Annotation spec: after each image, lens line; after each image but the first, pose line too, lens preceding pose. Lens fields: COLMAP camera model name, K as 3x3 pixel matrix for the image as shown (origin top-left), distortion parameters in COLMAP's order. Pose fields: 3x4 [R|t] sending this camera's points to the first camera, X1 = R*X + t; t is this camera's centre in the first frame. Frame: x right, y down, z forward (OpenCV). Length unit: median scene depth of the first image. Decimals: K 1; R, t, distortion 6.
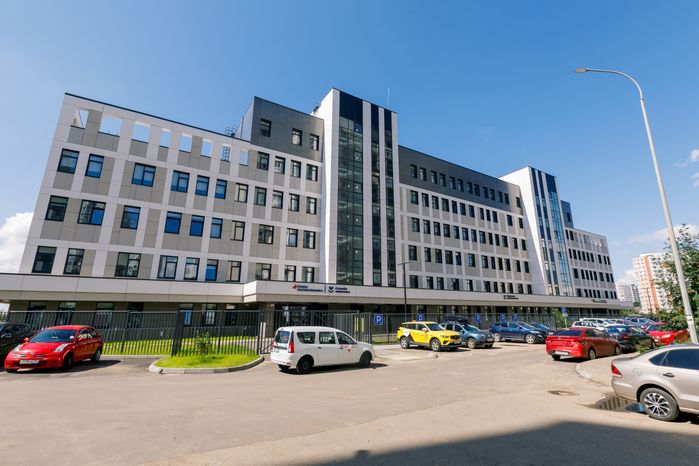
lens RADIAL K [[331.7, 0, 373.8], [0, 331.7, 236.6], [0, 0, 1]] dist [0.003126, 0.000082]
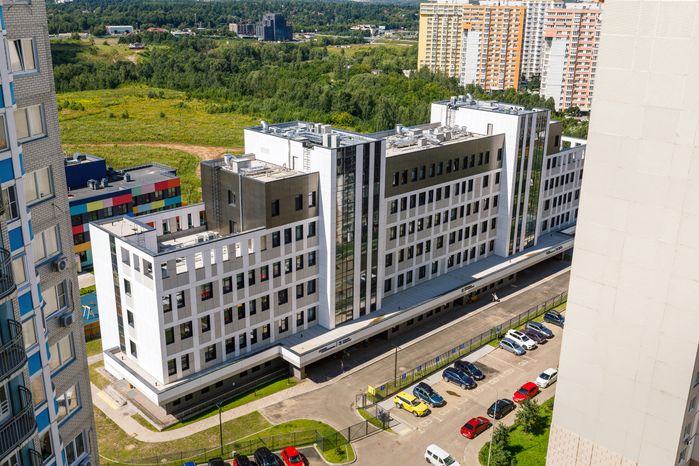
lens RADIAL K [[689.4, 0, 349.5], [0, 689.4, 233.0], [0, 0, 1]] dist [-0.009303, -0.004822]
pose [[0.985059, -0.032818, 0.169062, -0.474872], [-0.067757, 0.828649, 0.555652, -1.552685], [-0.158328, -0.558806, 0.814045, -0.946865]]
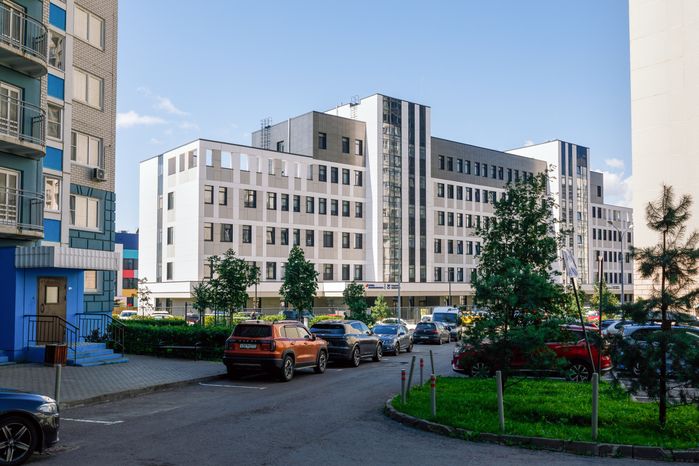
lens RADIAL K [[649.1, 0, 350.1], [0, 649.1, 271.2], [0, 0, 1]] dist [-0.001078, -0.001091]
pose [[0.994488, 0.015206, 0.103743, -0.455780], [-0.037341, 0.975920, 0.214909, -0.374337], [-0.097977, -0.217599, 0.971108, -1.220981]]
